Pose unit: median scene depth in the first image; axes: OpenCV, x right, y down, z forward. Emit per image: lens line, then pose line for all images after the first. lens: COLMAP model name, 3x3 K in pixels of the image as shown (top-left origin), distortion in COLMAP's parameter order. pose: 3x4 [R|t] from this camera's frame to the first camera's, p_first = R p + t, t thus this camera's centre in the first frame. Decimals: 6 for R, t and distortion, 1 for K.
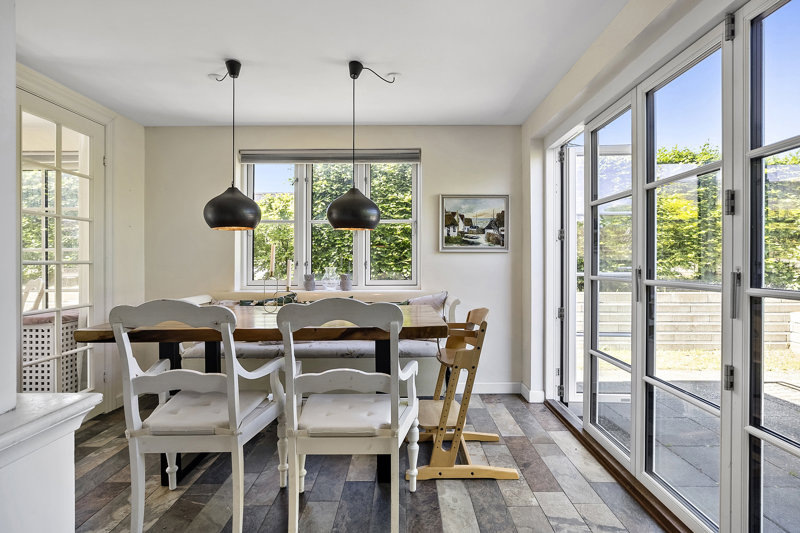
lens RADIAL K [[408.9, 0, 401.4], [0, 408.9, 267.8], [0, 0, 1]] dist [0.000040, 0.000142]
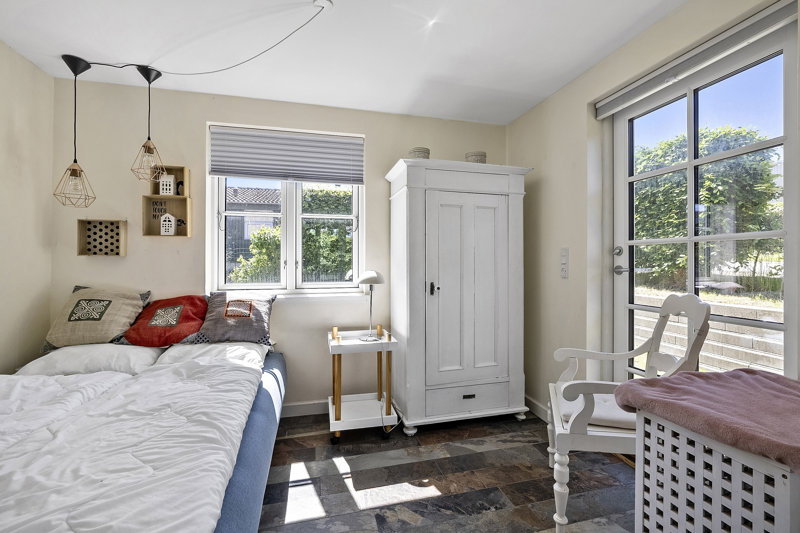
lens RADIAL K [[347.0, 0, 400.4], [0, 347.0, 264.6], [0, 0, 1]] dist [-0.000759, -0.000112]
pose [[0.249277, -0.000461, -0.968432, -0.473636], [-0.000463, 1.000000, -0.000595, -0.008599], [0.968432, 0.000597, 0.249277, 0.461440]]
